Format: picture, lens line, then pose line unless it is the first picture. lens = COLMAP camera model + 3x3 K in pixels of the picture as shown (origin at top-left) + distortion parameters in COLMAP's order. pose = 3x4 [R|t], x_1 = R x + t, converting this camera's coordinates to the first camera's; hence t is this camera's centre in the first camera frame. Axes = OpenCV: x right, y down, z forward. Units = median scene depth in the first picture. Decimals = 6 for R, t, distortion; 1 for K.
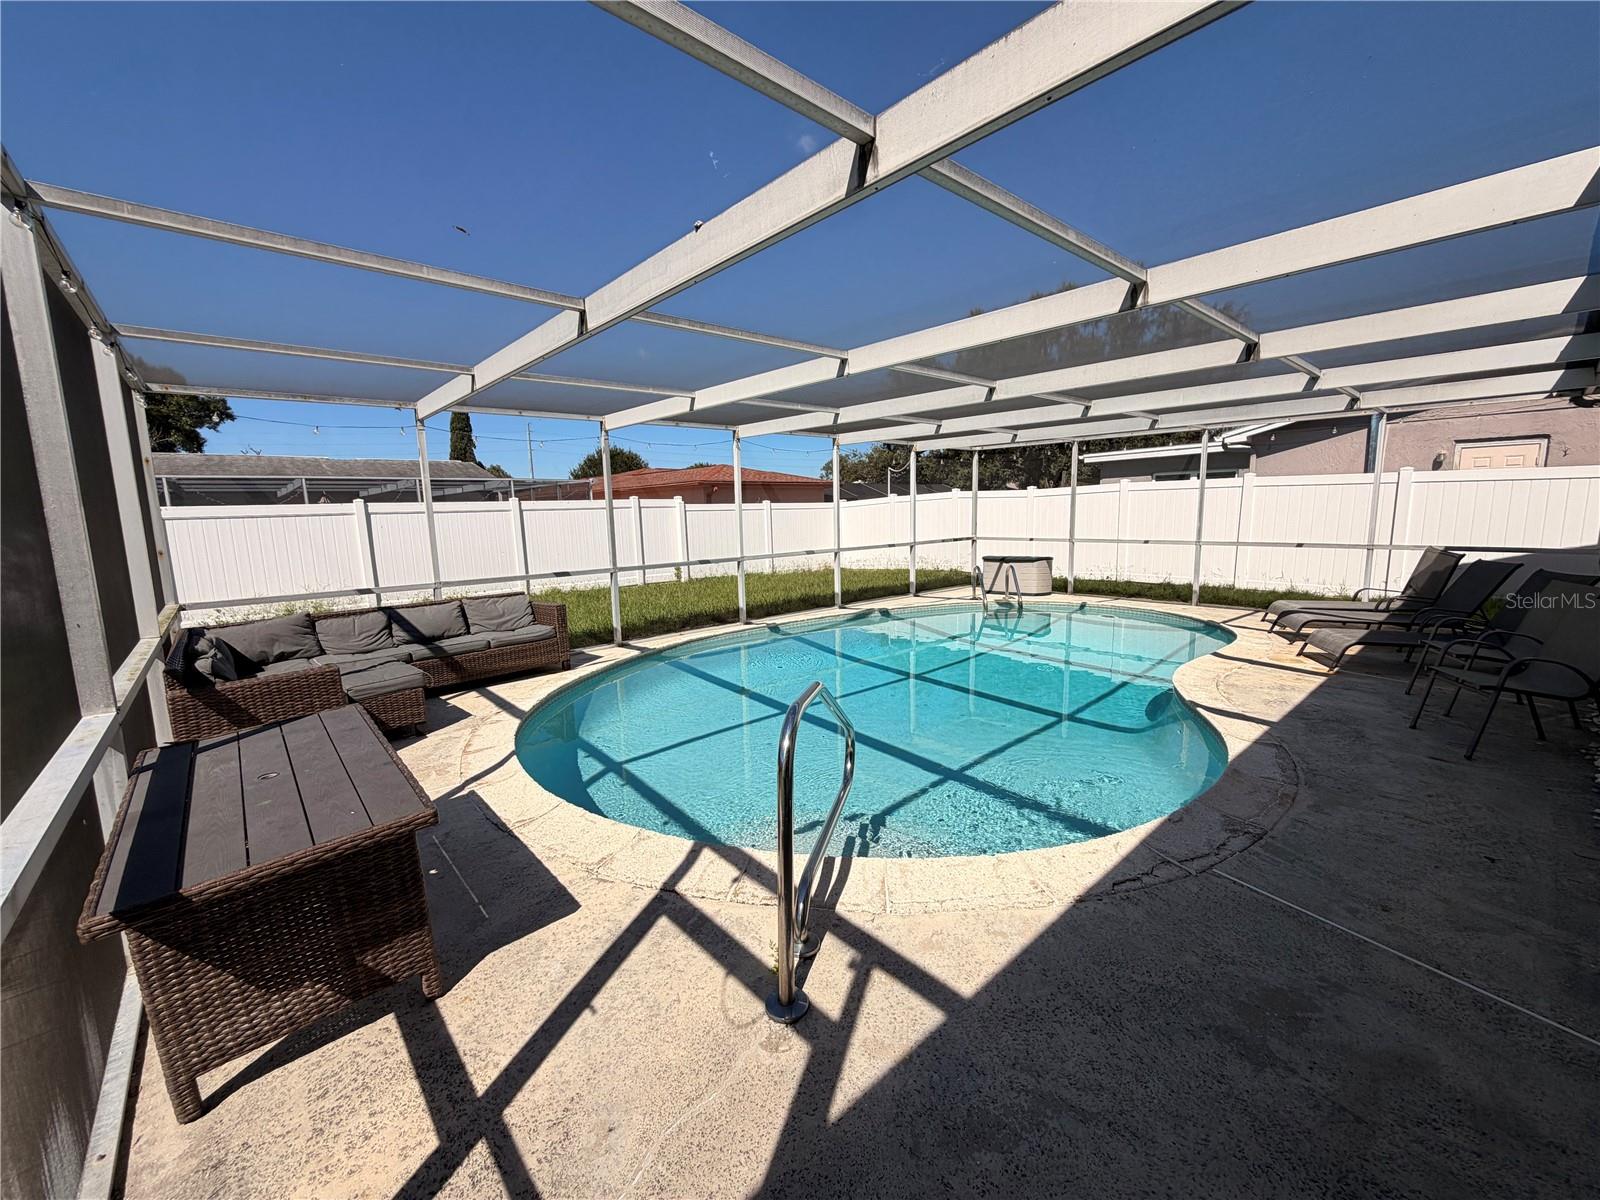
lens RADIAL K [[642.6, 0, 800.0], [0, 642.6, 600.0], [0, 0, 1]] dist [-0.000924, 0.000117]
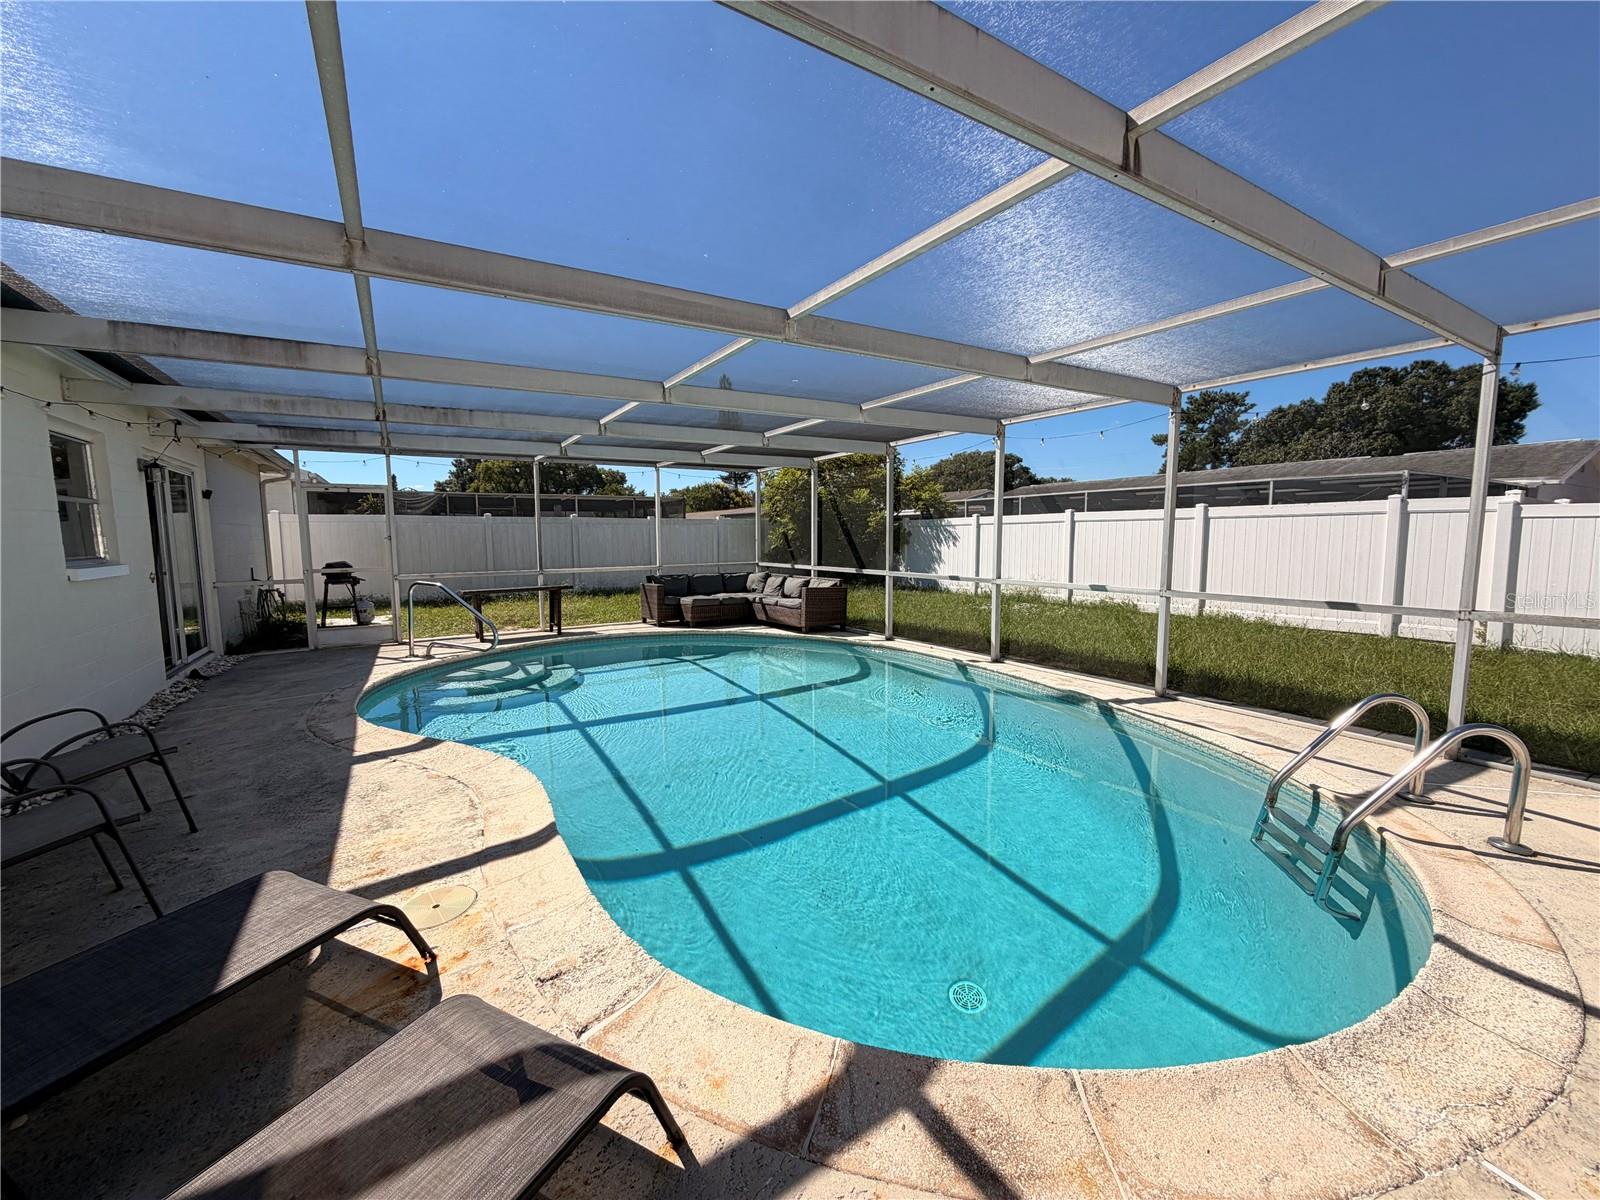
lens RADIAL K [[642.6, 0, 800.0], [0, 642.6, 600.0], [0, 0, 1]] dist [-0.000924, 0.000117]
pose [[-0.167988, 0.122854, -0.978104, 0.656698], [-0.127590, 0.981148, 0.145150, -0.109947], [0.977497, 0.149180, -0.149146, 0.755488]]
